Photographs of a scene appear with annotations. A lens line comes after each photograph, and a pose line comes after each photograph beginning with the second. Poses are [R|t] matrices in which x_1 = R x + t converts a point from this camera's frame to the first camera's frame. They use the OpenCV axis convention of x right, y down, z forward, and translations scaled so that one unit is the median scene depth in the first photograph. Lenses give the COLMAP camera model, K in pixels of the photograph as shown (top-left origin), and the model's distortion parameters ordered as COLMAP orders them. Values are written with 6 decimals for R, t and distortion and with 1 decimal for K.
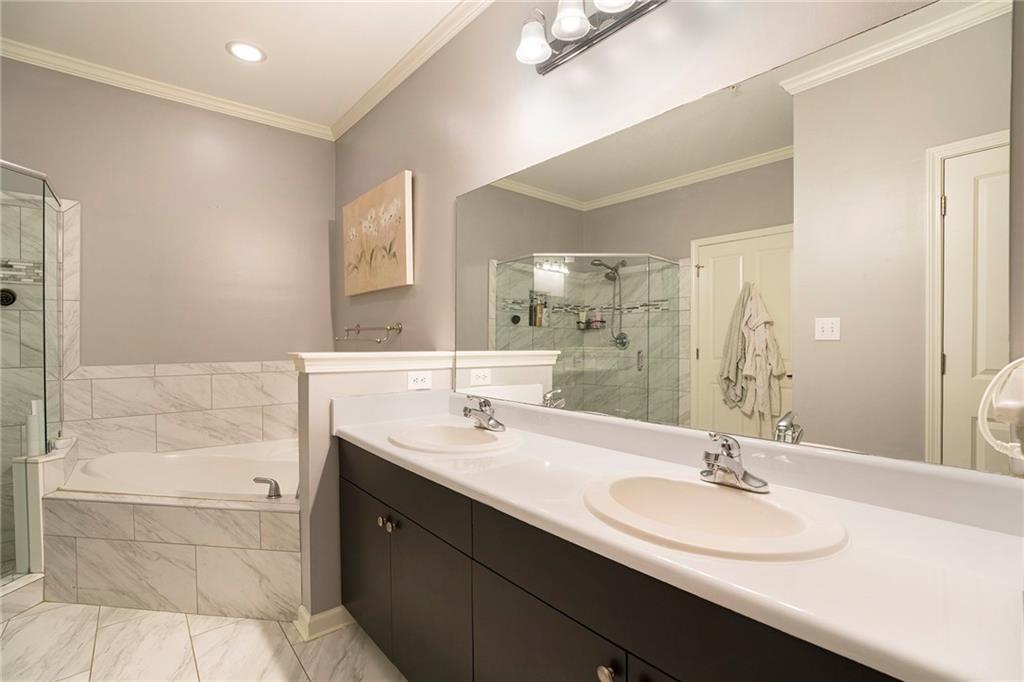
lens RADIAL K [[495.9, 0, 511.1], [0, 495.9, 338.1], [0, 0, 1]] dist [-0.000909, -0.001799]
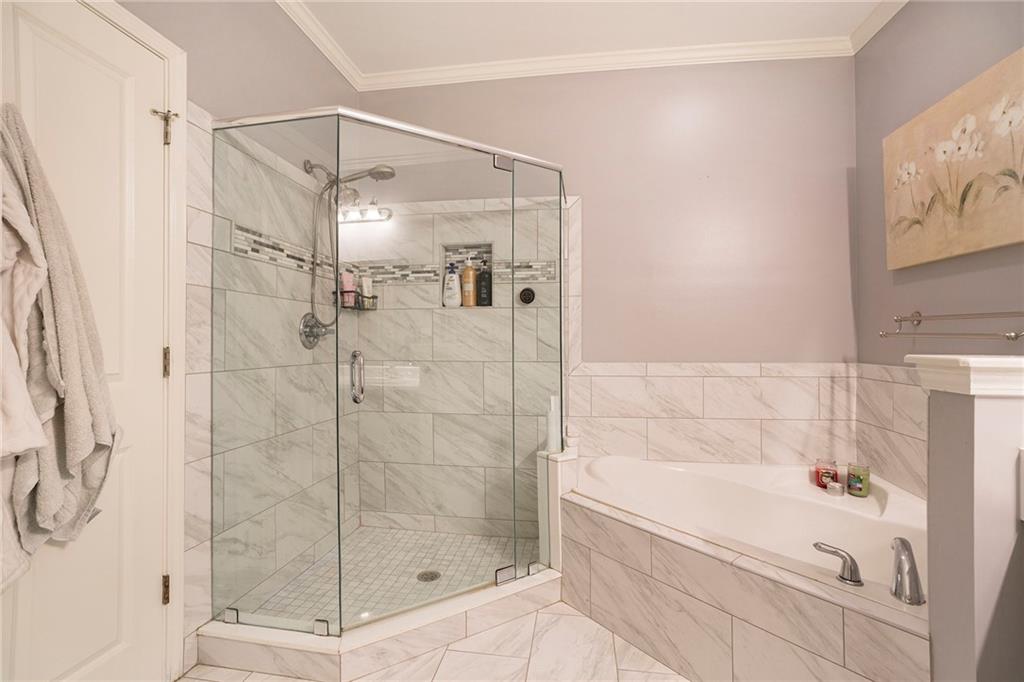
lens RADIAL K [[493.1, 0, 509.6], [0, 493.1, 337.6], [0, 0, 1]] dist [-0.030058, -0.000018]
pose [[0.708397, -0.001780, -0.705812, -0.322329], [0.005737, 0.999978, 0.003236, 0.003853], [0.705790, -0.006342, 0.708392, 0.234705]]
